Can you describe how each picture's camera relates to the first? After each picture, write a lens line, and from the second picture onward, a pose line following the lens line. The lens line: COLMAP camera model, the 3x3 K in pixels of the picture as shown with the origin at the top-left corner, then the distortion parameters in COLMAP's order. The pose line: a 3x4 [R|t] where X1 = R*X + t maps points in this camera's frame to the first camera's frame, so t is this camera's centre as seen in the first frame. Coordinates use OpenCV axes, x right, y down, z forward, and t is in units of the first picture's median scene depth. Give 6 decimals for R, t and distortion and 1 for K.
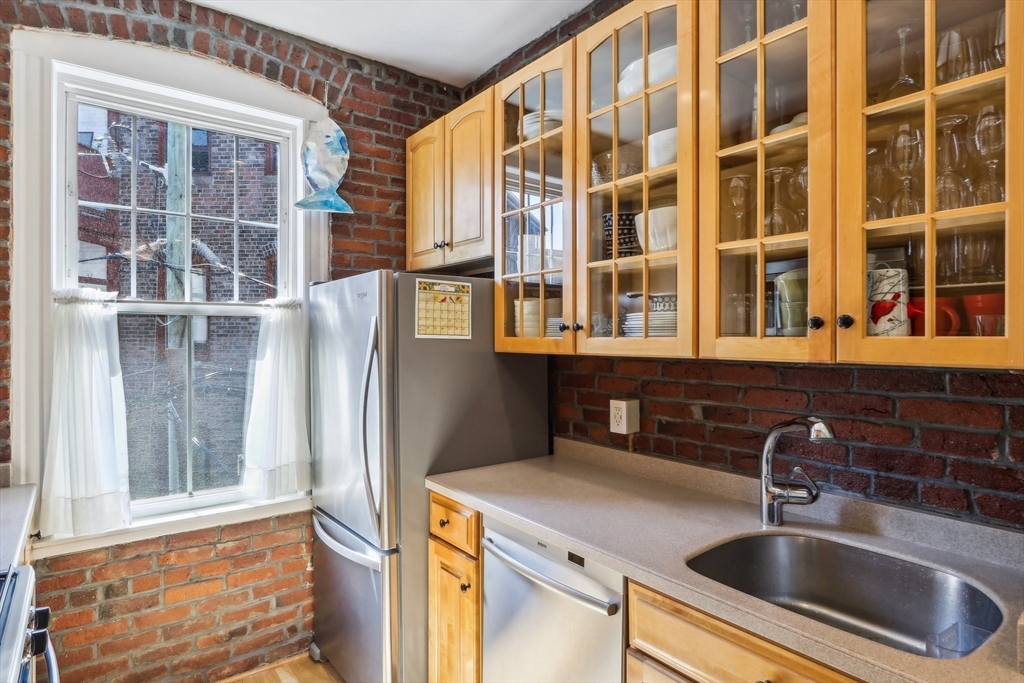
lens RADIAL K [[560.0, 0, 509.9], [0, 560.0, 337.9], [0, 0, 1]] dist [-0.014686, 0.003008]
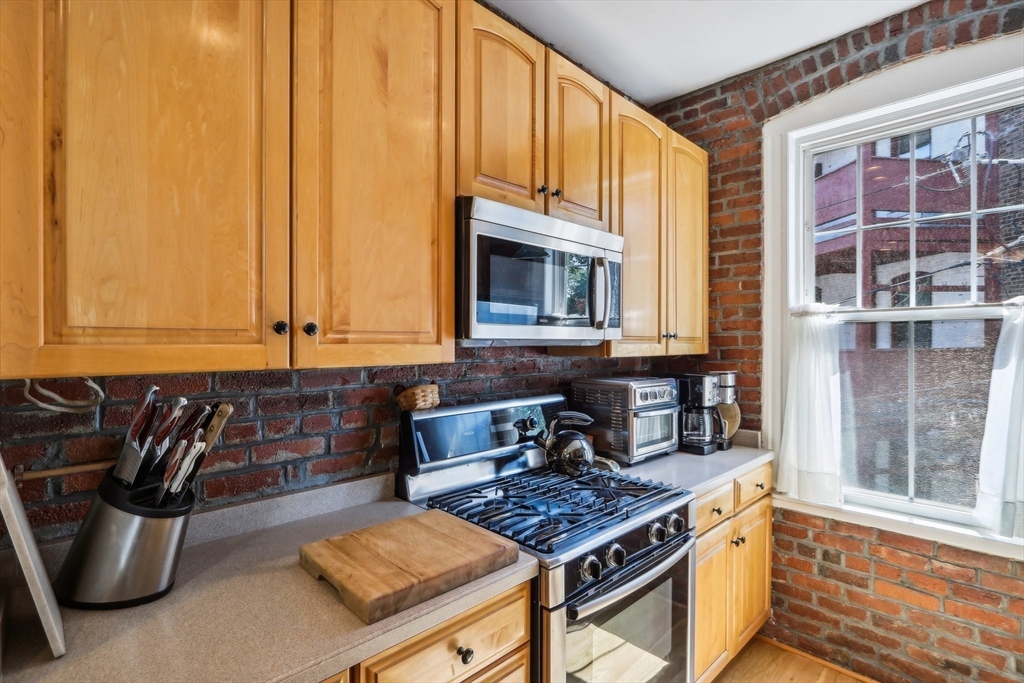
lens RADIAL K [[492.6, 0, 502.1], [0, 492.6, 344.9], [0, 0, 1]] dist [-0.014265, 0.003596]
pose [[0.087541, 0.001953, -0.996159, 0.232990], [0.000396, 0.999998, 0.001996, 0.000298], [0.996161, -0.000570, 0.087540, 0.185451]]
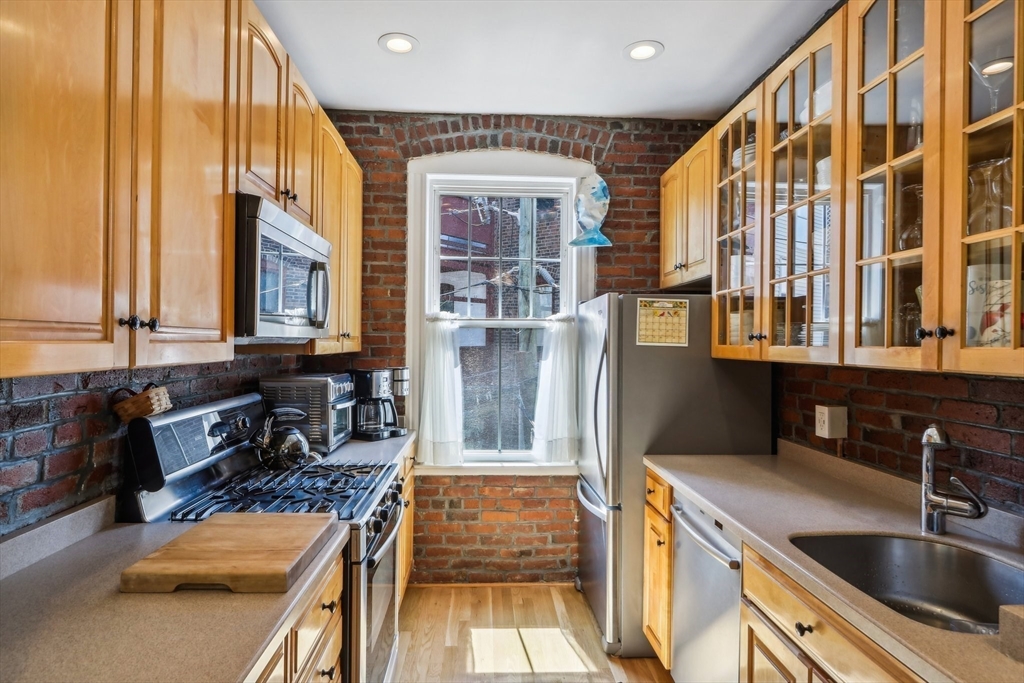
lens RADIAL K [[560.0, 0, 504.2], [0, 560.0, 346.0], [0, 0, 1]] dist [-0.014686, 0.003008]
pose [[0.811888, 0.010092, -0.583726, 0.282531], [-0.009419, 0.999947, 0.004188, -0.000074], [0.583737, 0.002097, 0.811940, -0.178787]]
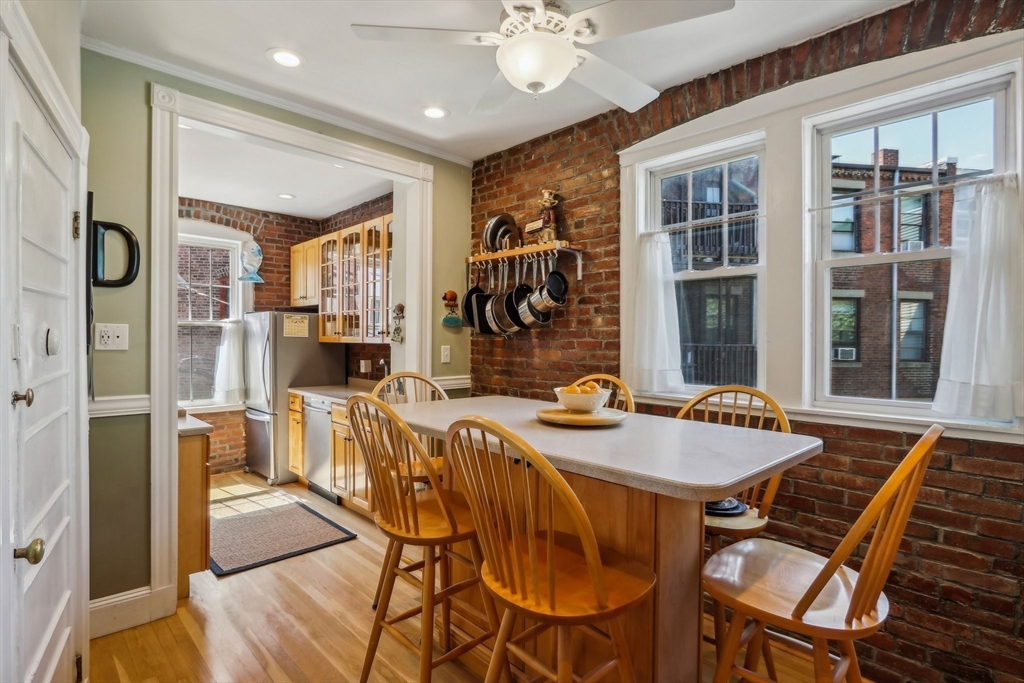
lens RADIAL K [[492.6, 0, 494.8], [0, 492.6, 344.2], [0, 0, 1]] dist [-0.014265, 0.003596]
pose [[0.996307, 0.005321, 0.085698, 0.541164], [-0.006298, 0.999918, 0.011129, 0.004652], [-0.085632, -0.011627, 0.996259, -1.205205]]
